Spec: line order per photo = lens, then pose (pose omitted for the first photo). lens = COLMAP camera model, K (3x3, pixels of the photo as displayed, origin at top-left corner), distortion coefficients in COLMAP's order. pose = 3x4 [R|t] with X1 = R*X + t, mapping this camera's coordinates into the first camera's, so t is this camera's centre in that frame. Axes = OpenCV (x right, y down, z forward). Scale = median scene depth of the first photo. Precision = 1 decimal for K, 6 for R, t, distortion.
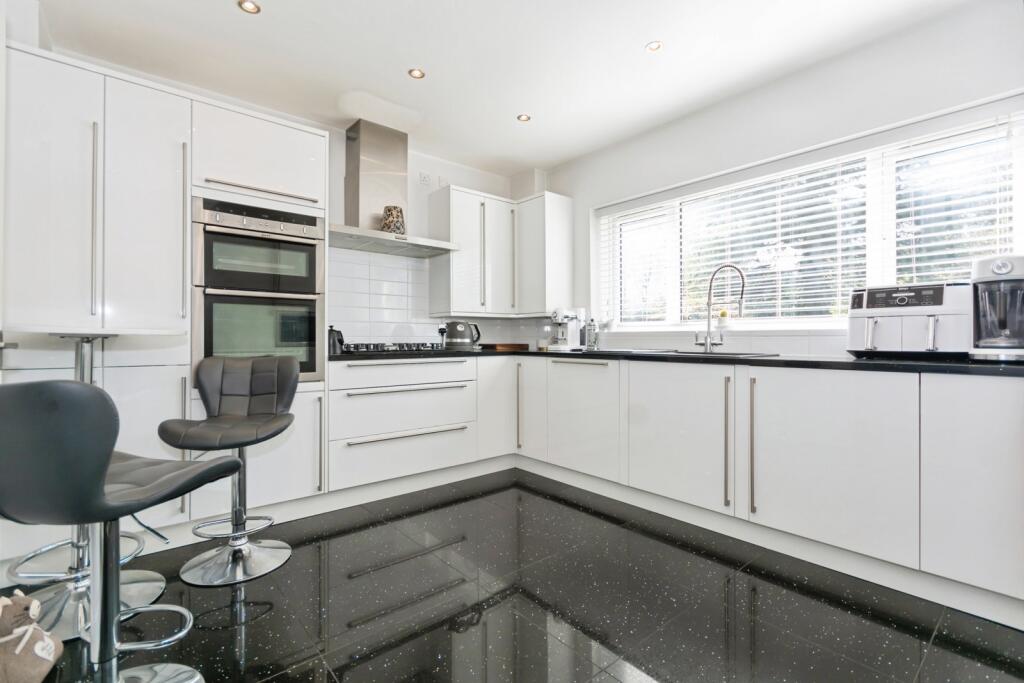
lens RADIAL K [[465.7, 0, 518.4], [0, 465.7, 338.8], [0, 0, 1]] dist [-0.013555, 0.014971]
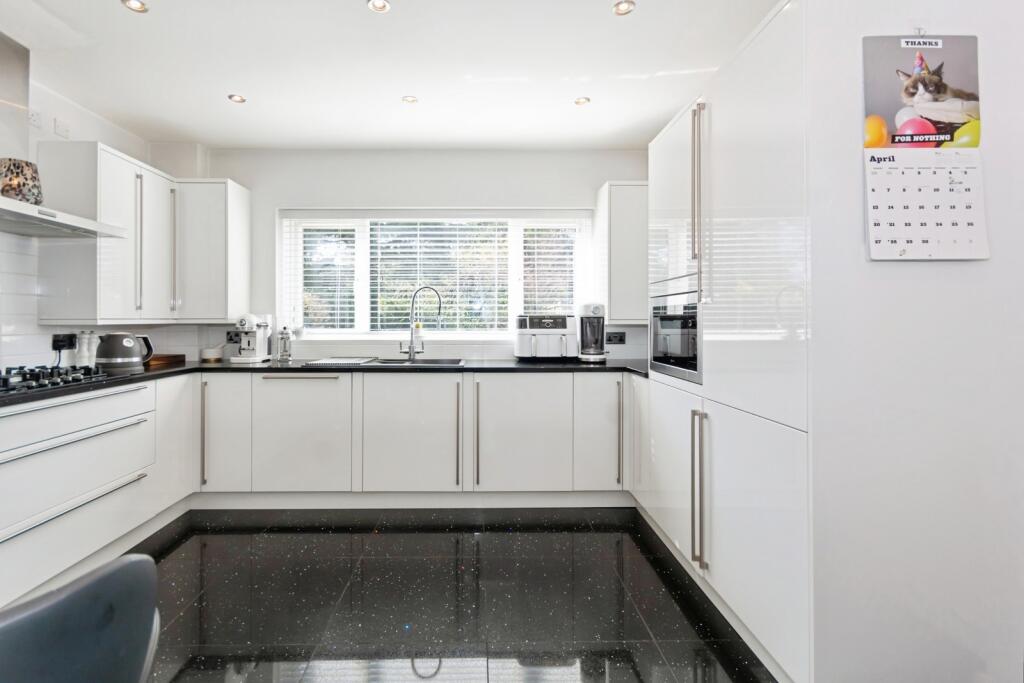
lens RADIAL K [[460.1, 0, 487.0], [0, 460.1, 318.0], [0, 0, 1]] dist [-0.012270, 0.000617]
pose [[0.636249, 0.004707, 0.771470, -0.342561], [0.000296, 0.999980, -0.006345, -0.062785], [-0.771484, 0.004265, 0.636234, 0.104153]]
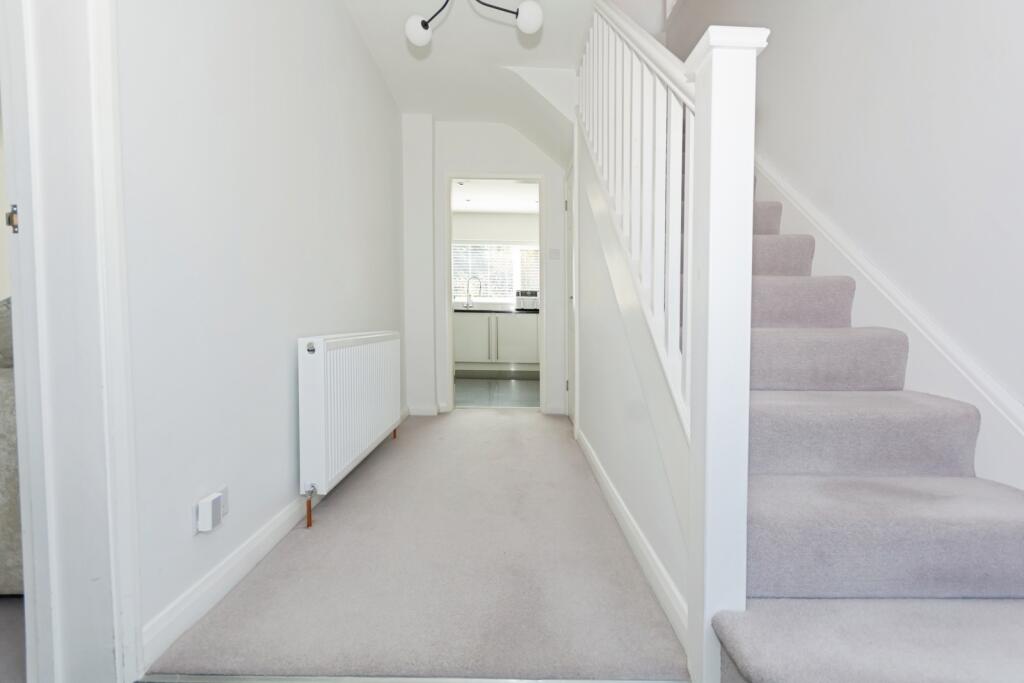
lens RADIAL K [[450.8, 0, 514.3], [0, 450.8, 336.3], [0, 0, 1]] dist [-0.012590, -0.000081]
pose [[0.644231, -0.024469, 0.764440, -1.266660], [-0.009003, 0.999176, 0.039569, 0.068134], [-0.764778, -0.032374, 0.643480, -0.772726]]
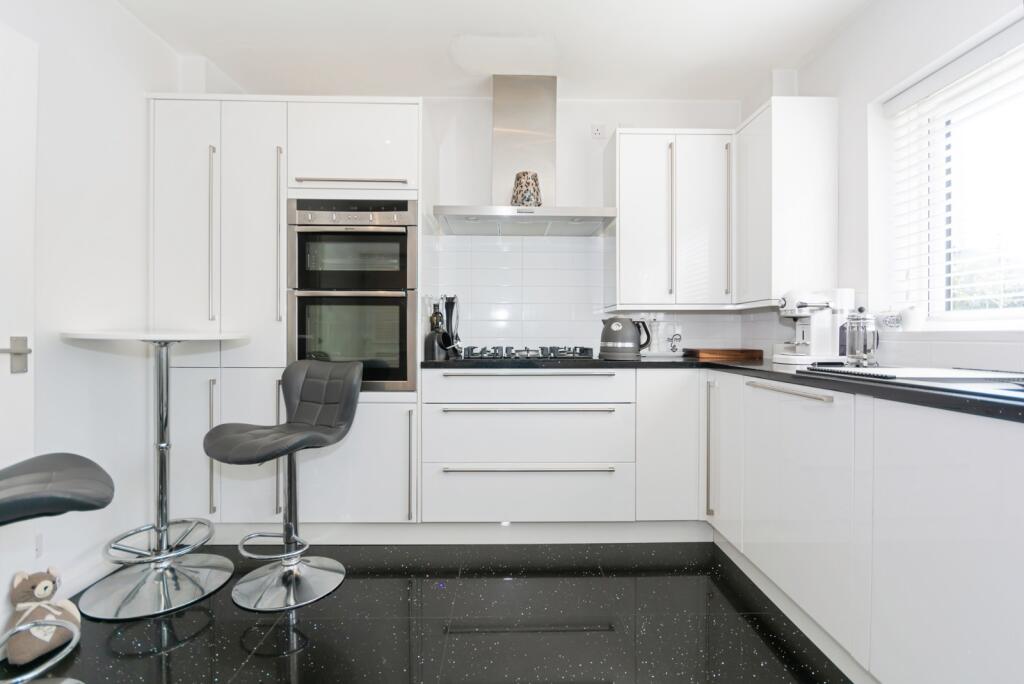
lens RADIAL K [[475.4, 0, 512.0], [0, 475.4, 342.0], [0, 0, 1]] dist [-0.002847, -0.000265]
pose [[0.770017, 0.009833, -0.637948, 0.226963], [-0.002699, 0.999922, 0.012155, -0.009672], [0.638018, -0.007638, 0.769983, 0.367319]]
